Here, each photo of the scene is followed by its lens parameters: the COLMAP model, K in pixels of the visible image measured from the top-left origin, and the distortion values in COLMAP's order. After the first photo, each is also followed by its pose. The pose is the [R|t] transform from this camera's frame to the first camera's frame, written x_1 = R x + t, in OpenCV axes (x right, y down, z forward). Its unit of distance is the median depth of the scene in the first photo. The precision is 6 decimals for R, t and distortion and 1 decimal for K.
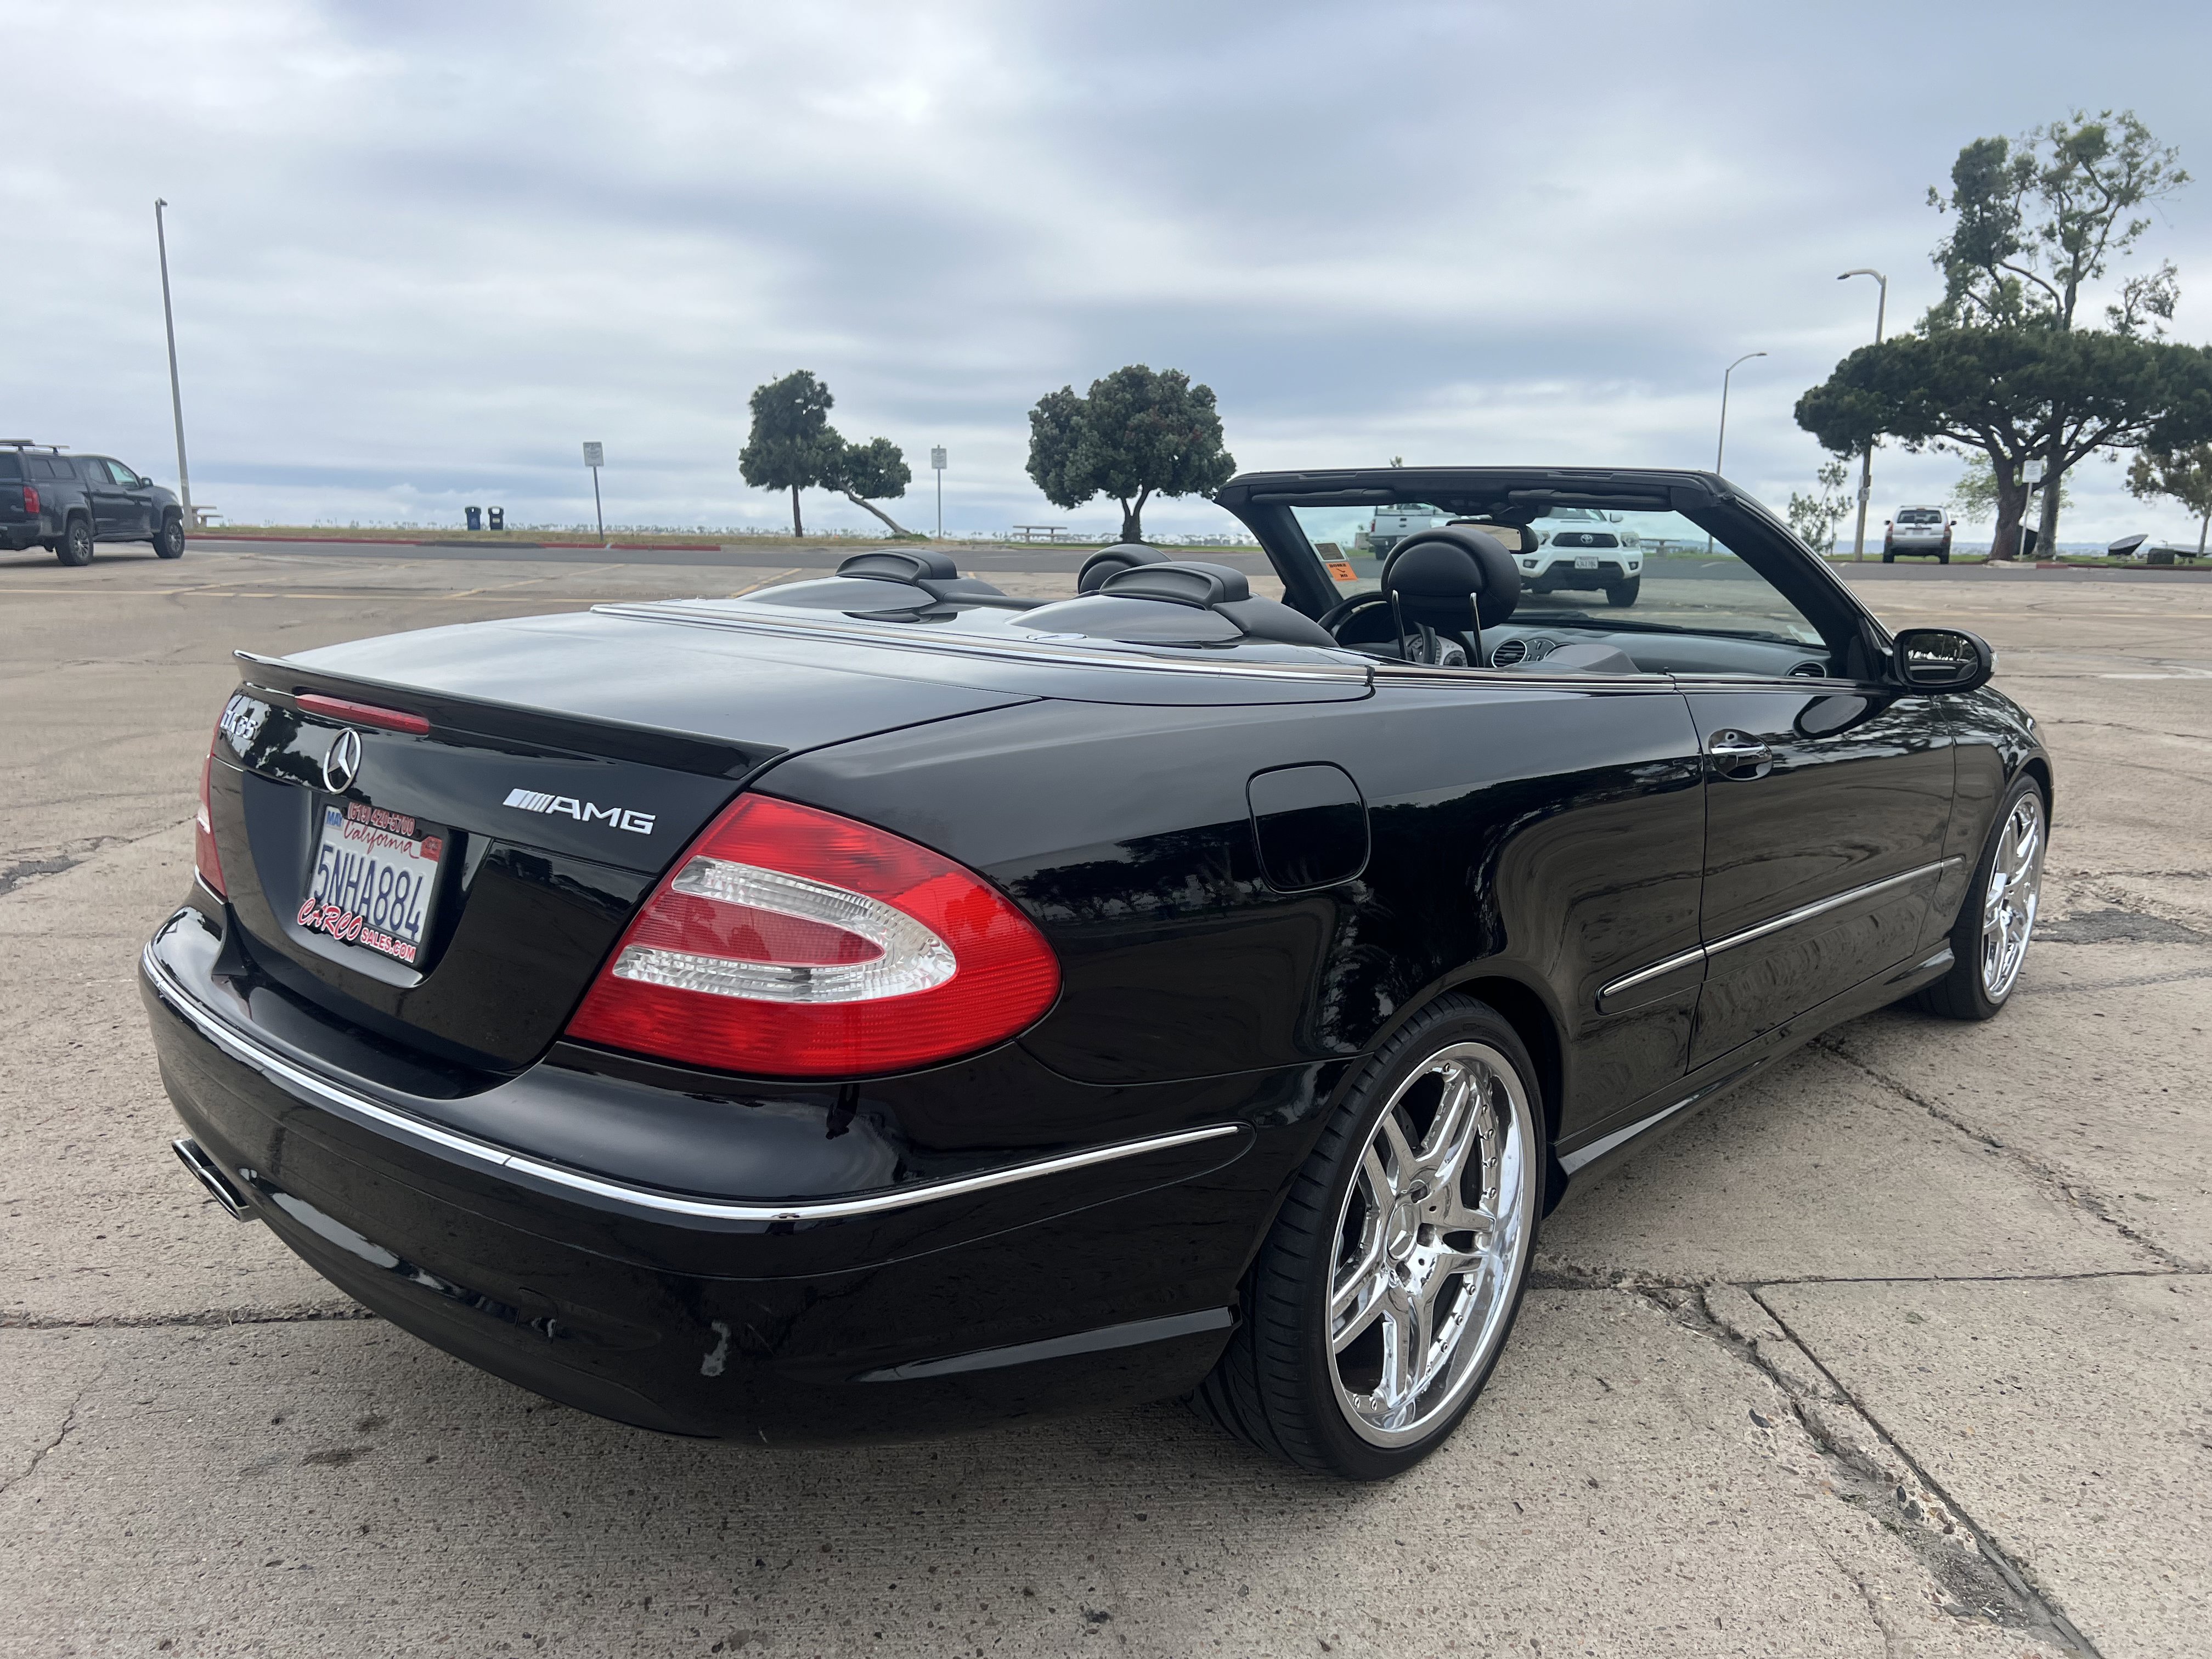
lens RADIAL K [[1722.5, 0, 1106.0], [0, 1722.5, 829.5], [0, 0, 1]] dist [0.061825, -0.074295]
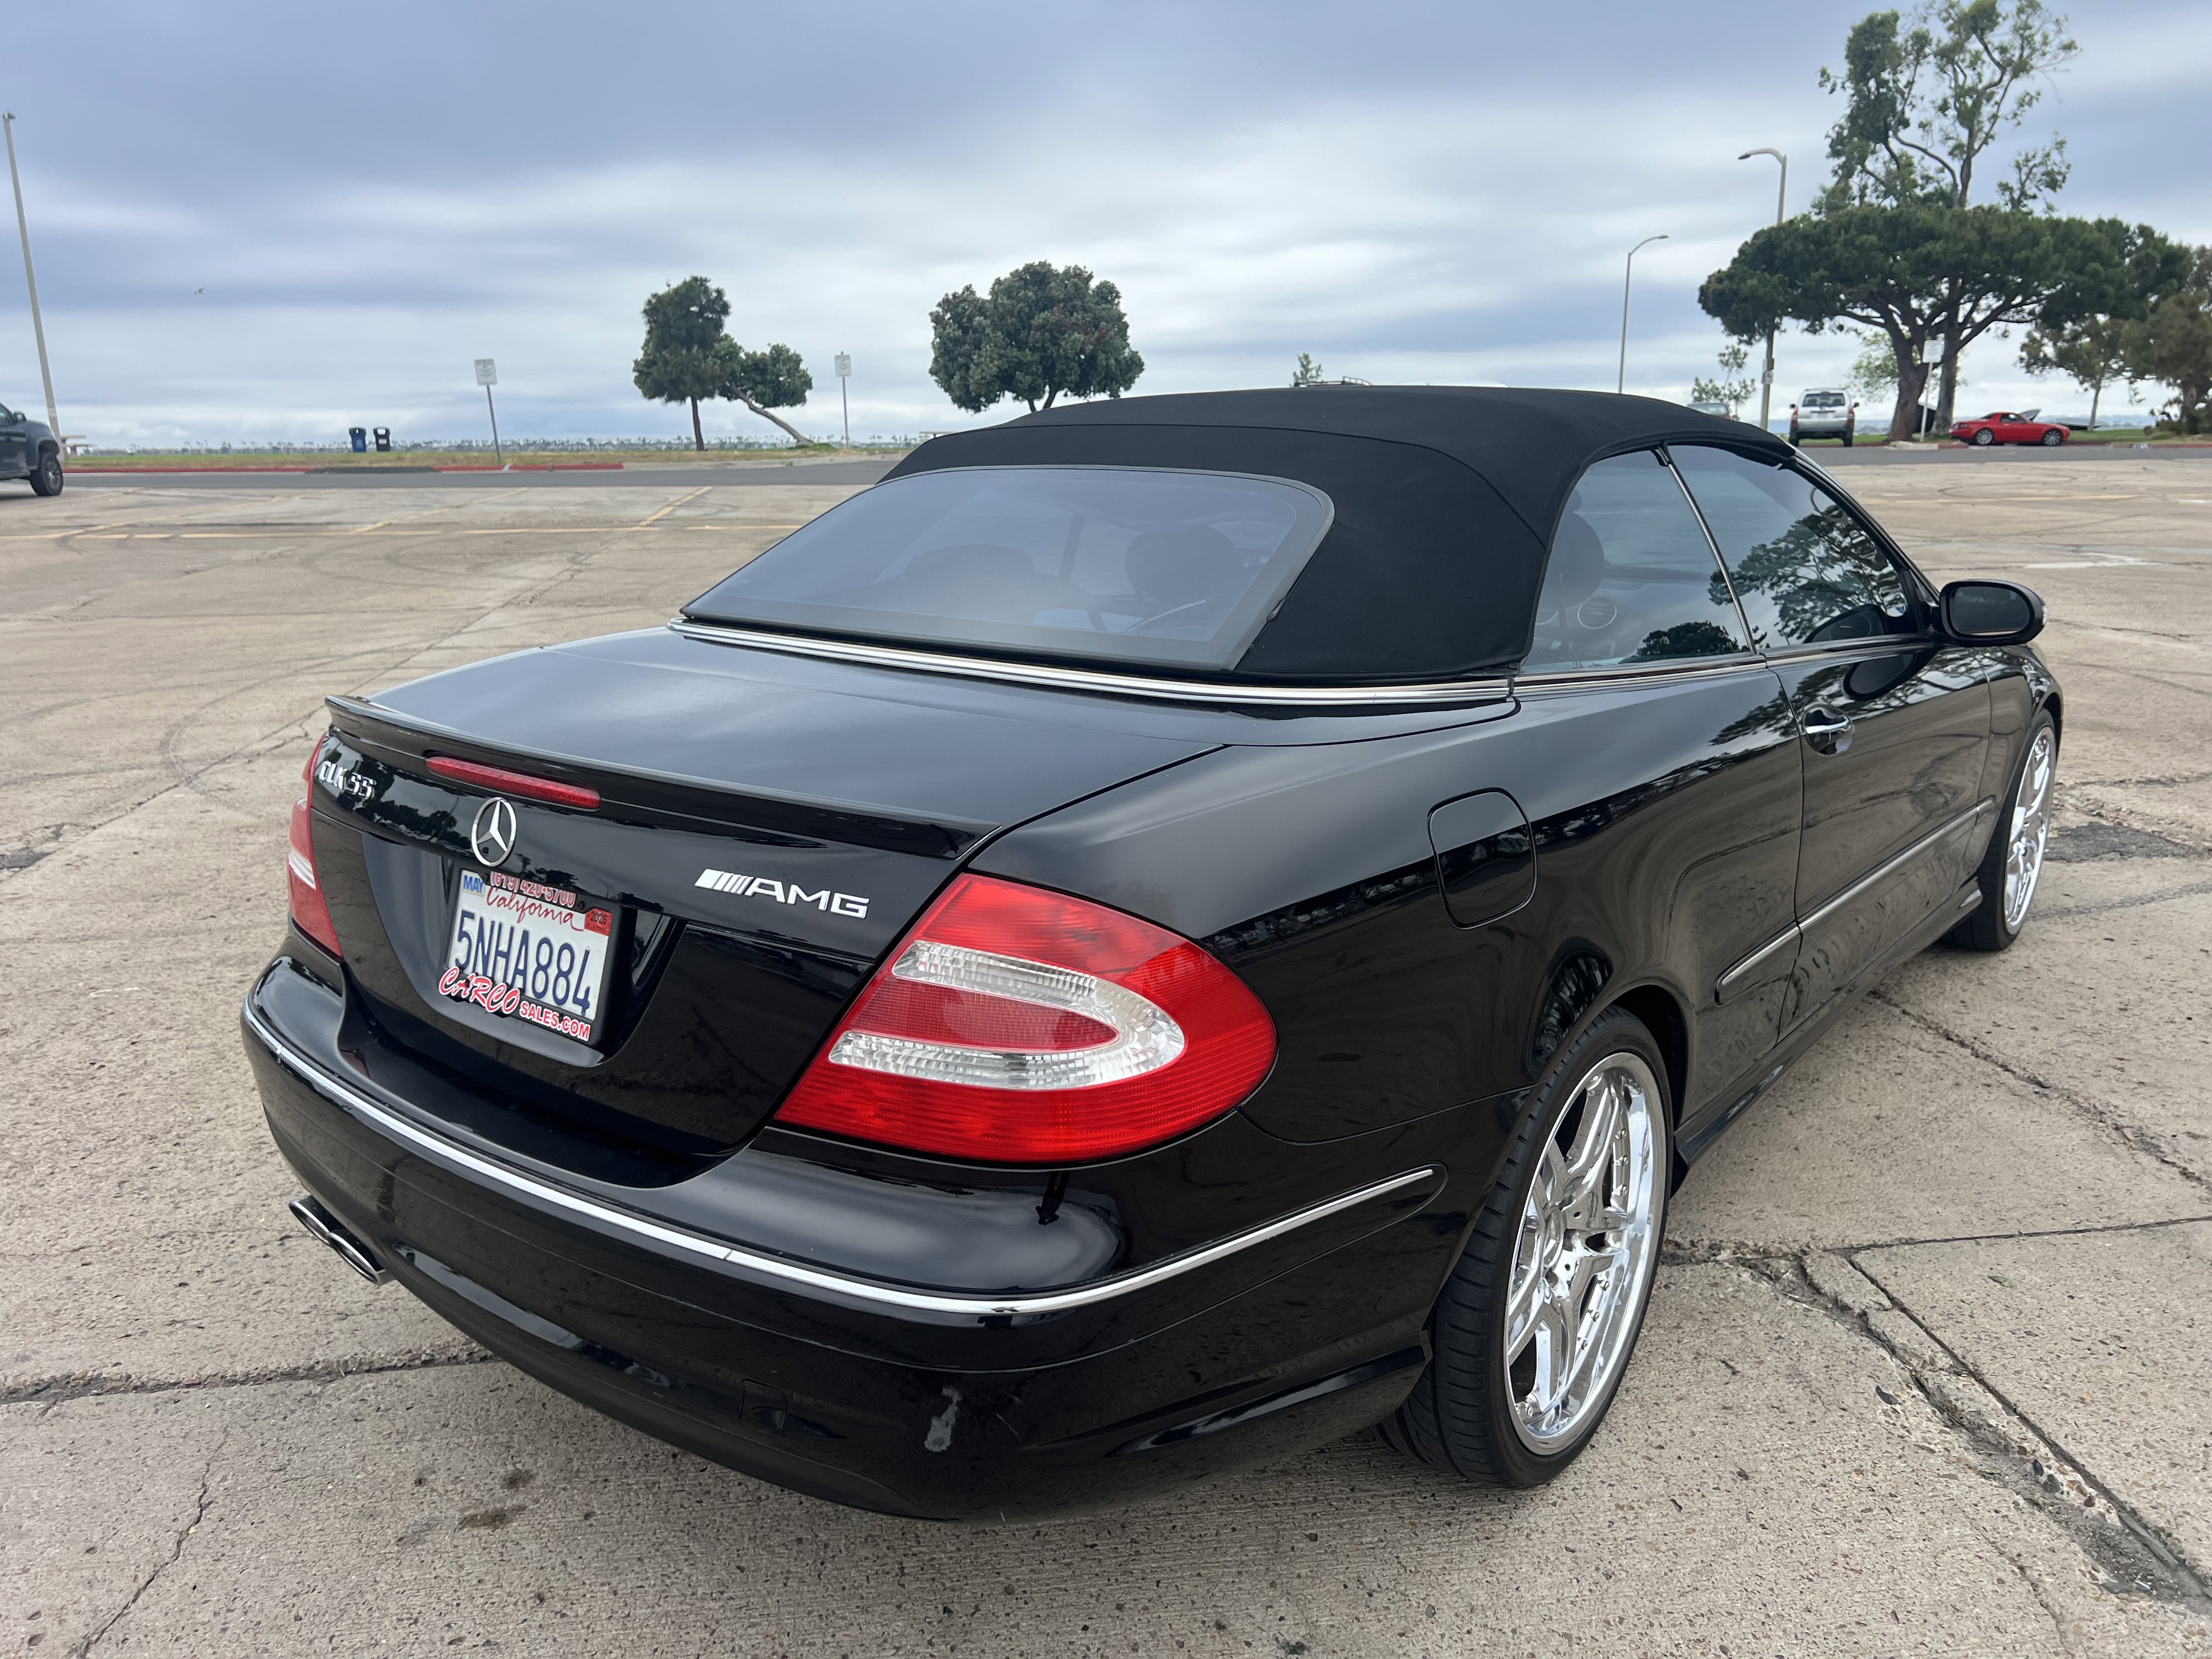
lens RADIAL K [[1733.9, 0, 1100.0], [0, 1733.9, 824.7], [0, 0, 1]] dist [0.043702, -0.049102]
pose [[0.998145, -0.037911, 0.047643, -0.098496], [0.035304, 0.997894, 0.054422, -0.054934], [-0.049606, -0.052639, 0.997381, 0.014378]]
